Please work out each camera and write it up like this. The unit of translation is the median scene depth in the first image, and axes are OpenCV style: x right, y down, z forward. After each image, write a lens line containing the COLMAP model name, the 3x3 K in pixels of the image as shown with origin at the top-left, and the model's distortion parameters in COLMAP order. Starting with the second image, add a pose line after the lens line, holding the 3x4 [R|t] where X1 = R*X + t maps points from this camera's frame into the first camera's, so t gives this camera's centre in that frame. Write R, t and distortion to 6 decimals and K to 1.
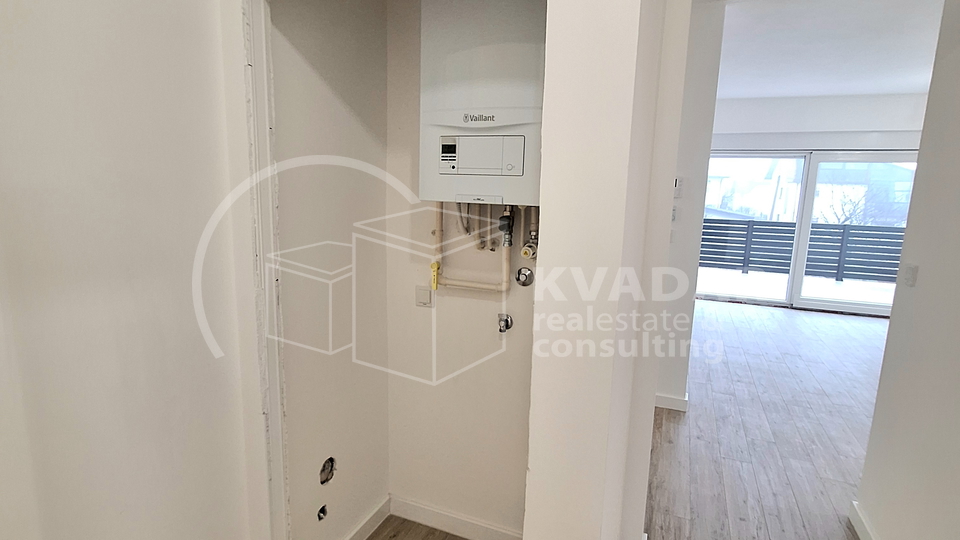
lens RADIAL K [[500.0, 0, 472.1], [0, 500.0, 271.1], [0, 0, 1]] dist [-0.005650, -0.003324]
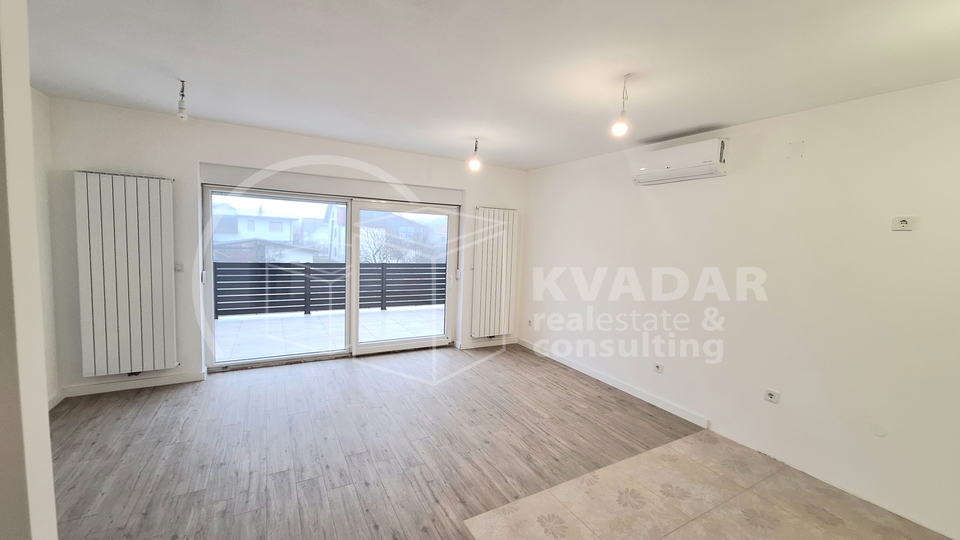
lens RADIAL K [[373.8, 0, 481.4], [0, 373.8, 271.2], [0, 0, 1]] dist [-0.005547, 0.002100]
pose [[0.607278, -0.072903, 0.791137, 0.184867], [0.112332, 0.993656, 0.005340, -0.054079], [-0.786508, 0.085627, 0.611615, 0.272509]]
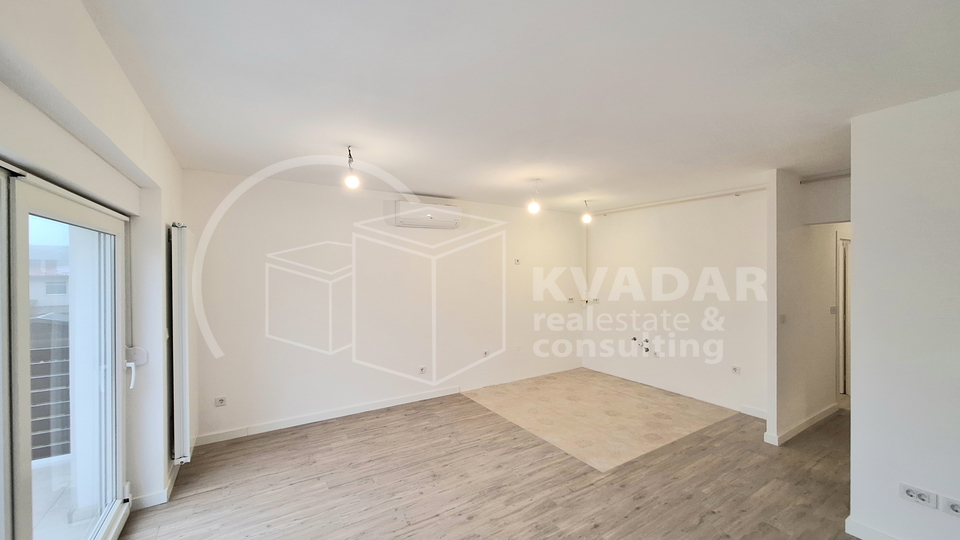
lens RADIAL K [[373.8, 0, 482.6], [0, 373.8, 269.4], [0, 0, 1]] dist [-0.005547, 0.002100]
pose [[-0.823065, -0.024069, 0.567436, 0.260614], [0.077995, 0.984845, 0.154907, -0.149680], [-0.562566, 0.171756, -0.808715, 0.788973]]
